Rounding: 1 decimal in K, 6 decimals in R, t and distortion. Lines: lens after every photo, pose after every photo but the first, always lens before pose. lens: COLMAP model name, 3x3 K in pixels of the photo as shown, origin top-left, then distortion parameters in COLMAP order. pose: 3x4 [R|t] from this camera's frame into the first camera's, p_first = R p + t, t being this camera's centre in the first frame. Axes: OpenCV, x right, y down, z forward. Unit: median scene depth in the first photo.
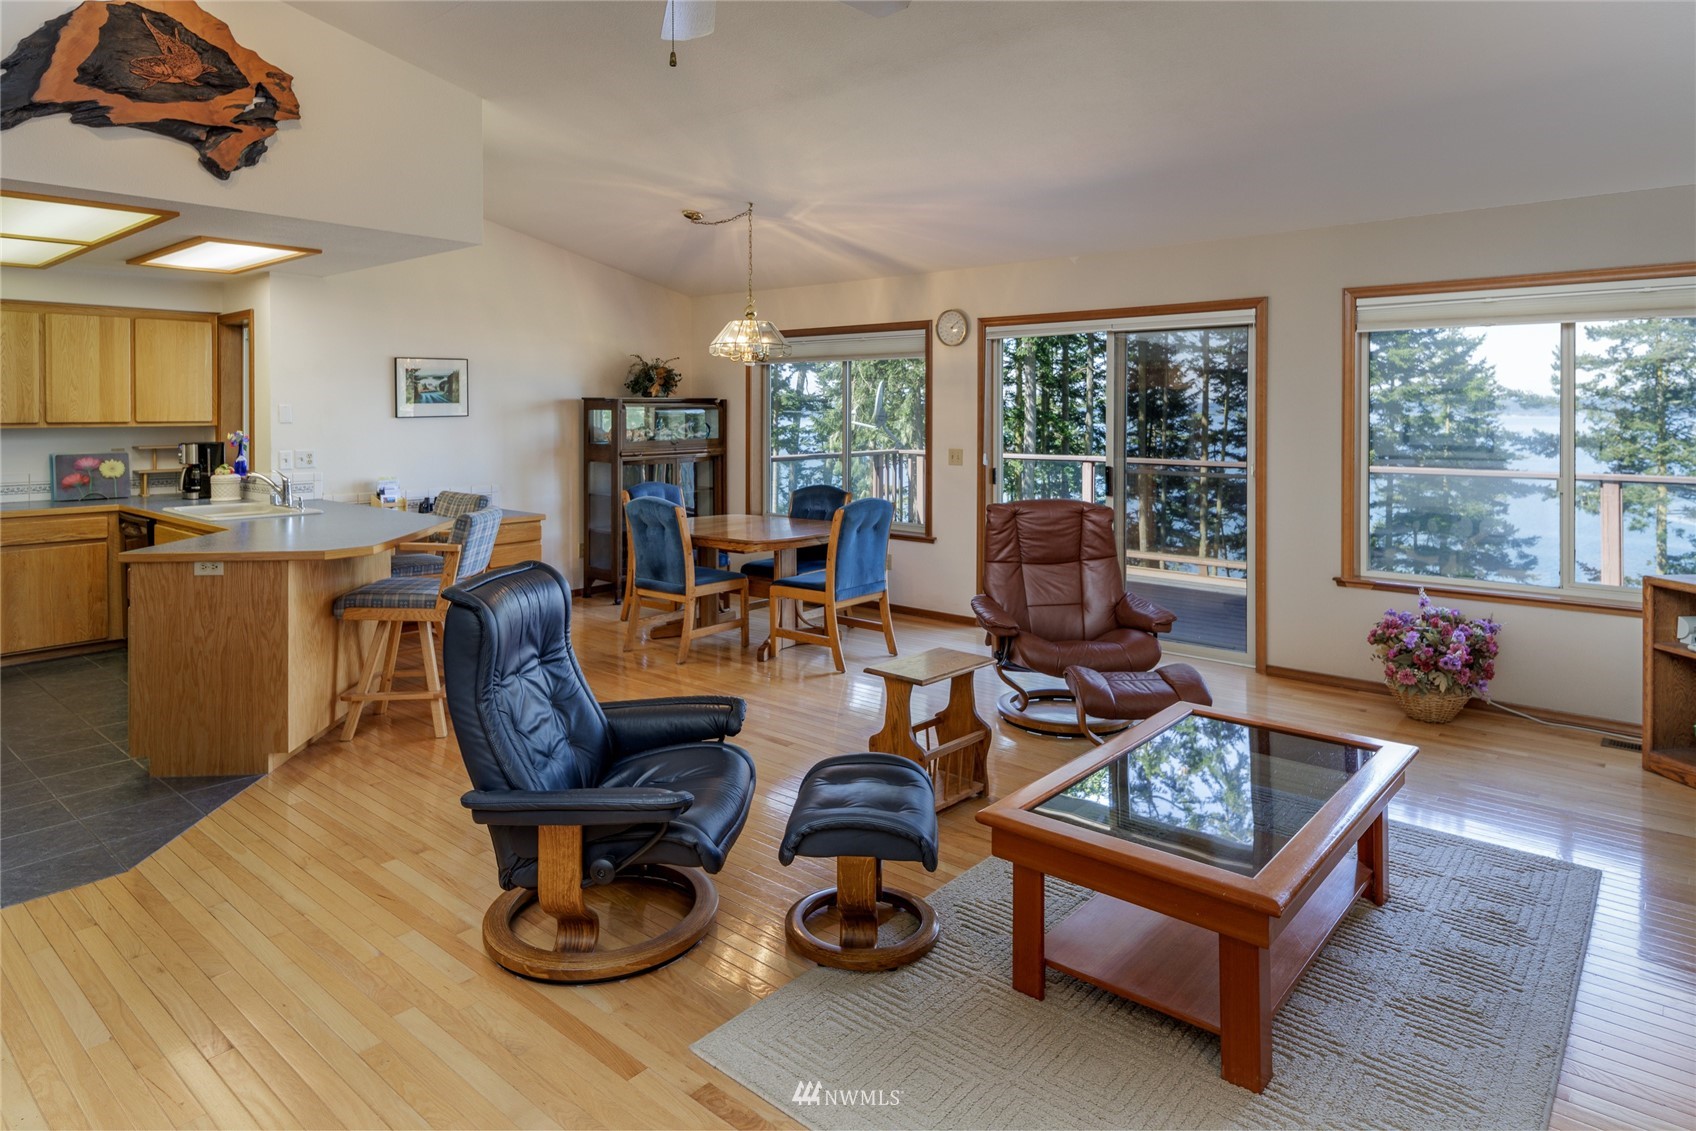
lens RADIAL K [[992.8, 0, 865.6], [0, 992.8, 460.4], [0, 0, 1]] dist [0.009978, -0.004443]
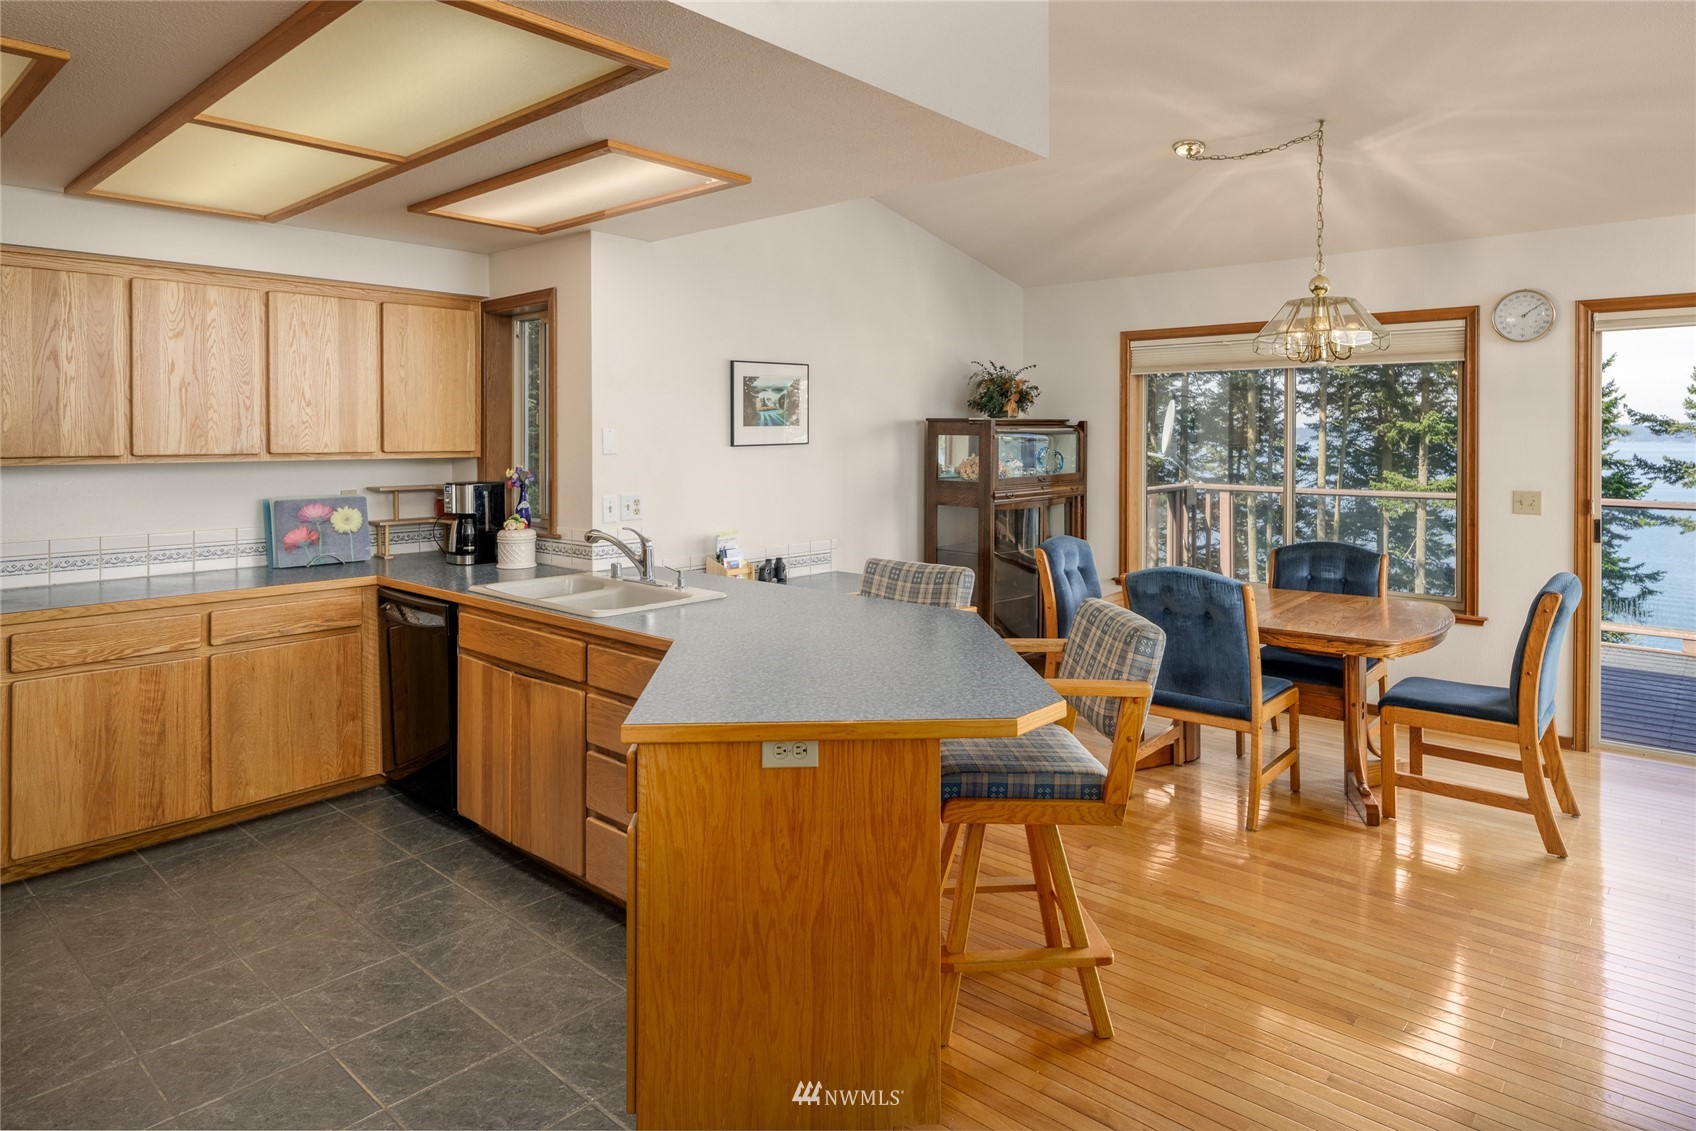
lens RADIAL K [[992.8, 0, 862.6], [0, 992.8, 487.6], [0, 0, 1]] dist [0.009978, -0.004443]
pose [[0.999769, 0.001403, -0.021453, -0.391537], [-0.001376, 0.999998, 0.001275, -0.015804], [0.021454, -0.001245, 0.999769, 0.323271]]
